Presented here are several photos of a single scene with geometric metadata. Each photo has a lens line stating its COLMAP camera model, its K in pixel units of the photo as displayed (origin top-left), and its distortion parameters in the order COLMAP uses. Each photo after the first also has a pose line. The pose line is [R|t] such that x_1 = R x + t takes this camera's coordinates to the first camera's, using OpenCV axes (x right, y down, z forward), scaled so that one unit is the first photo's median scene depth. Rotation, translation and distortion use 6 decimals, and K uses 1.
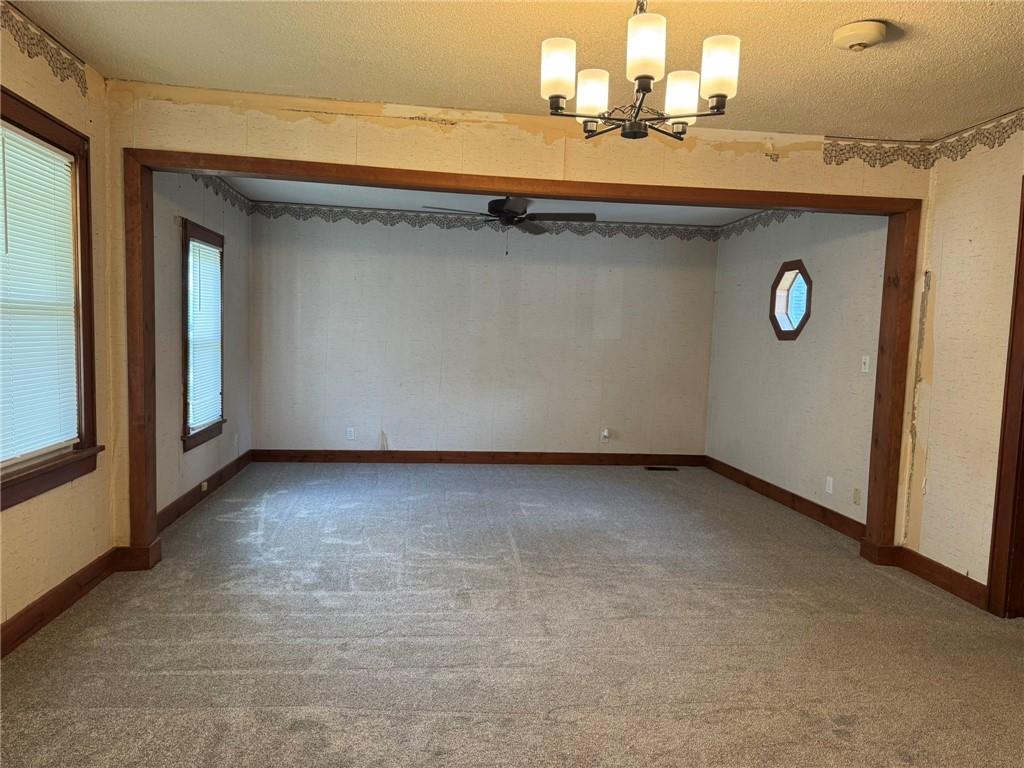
lens RADIAL K [[729.0, 0, 519.6], [0, 729.0, 388.1], [0, 0, 1]] dist [0.058539, -0.086015]
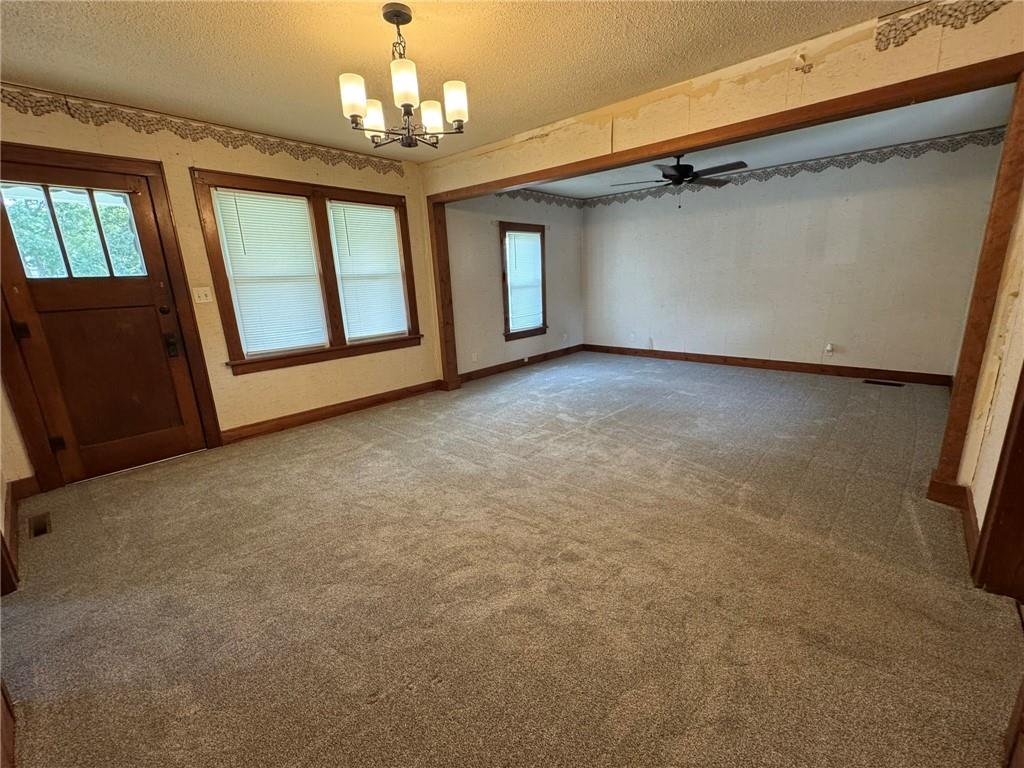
lens RADIAL K [[442.8, 0, 512.3], [0, 442.8, 384.0], [0, 0, 1]] dist [0.002112, 0.000440]
pose [[0.643024, 0.122720, -0.755949, 0.601240], [0.002341, 0.986758, 0.162180, 0.005554], [0.765842, -0.106055, 0.634223, 0.279767]]
